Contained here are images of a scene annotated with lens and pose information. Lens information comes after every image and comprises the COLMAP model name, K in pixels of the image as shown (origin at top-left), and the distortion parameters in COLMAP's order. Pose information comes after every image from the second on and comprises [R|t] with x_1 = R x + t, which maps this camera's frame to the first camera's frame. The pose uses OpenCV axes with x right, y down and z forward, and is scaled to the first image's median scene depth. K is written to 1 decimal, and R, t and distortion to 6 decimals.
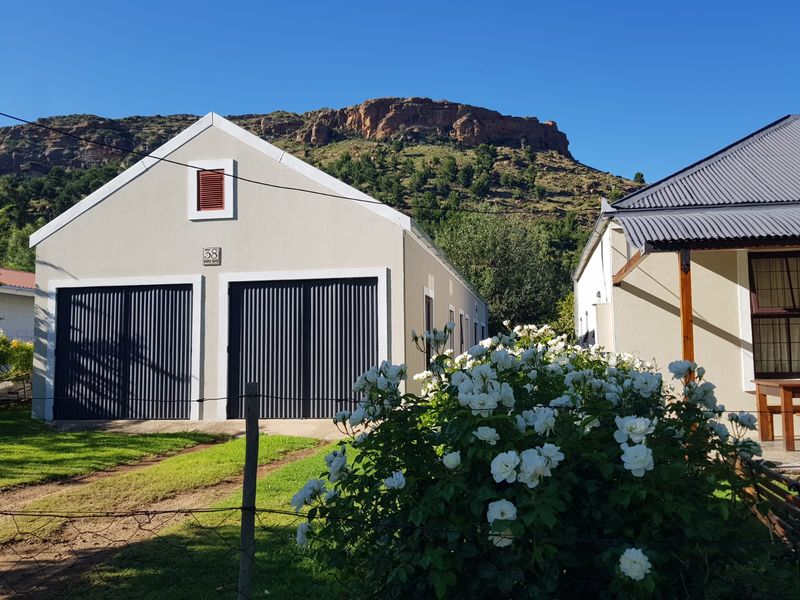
lens RADIAL K [[609.8, 0, 403.0], [0, 609.8, 312.6], [0, 0, 1]] dist [0.094773, -0.155949]
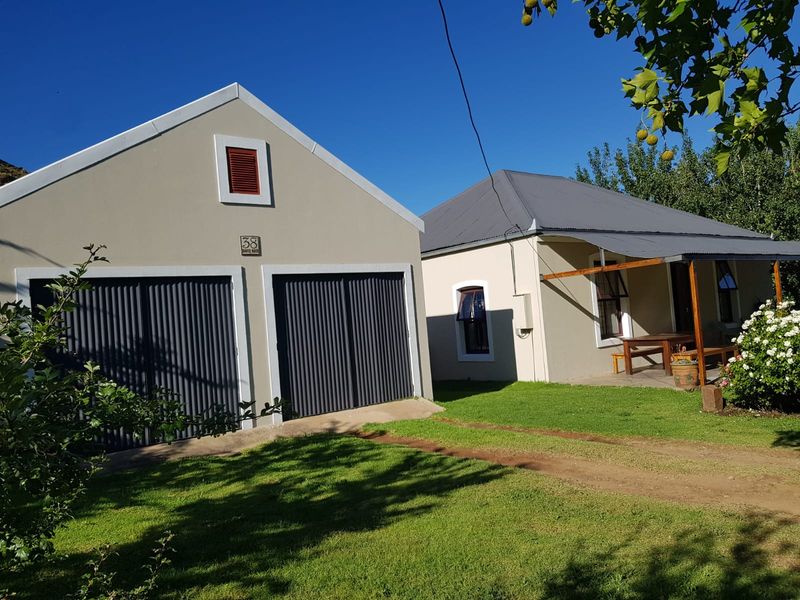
lens RADIAL K [[609.8, 0, 403.0], [0, 609.8, 312.6], [0, 0, 1]] dist [0.094773, -0.155949]
pose [[0.690950, -0.026684, 0.722410, -0.806803], [0.038486, 0.999259, 0.000100, 0.014759], [-0.721877, 0.027734, 0.691465, 0.221310]]
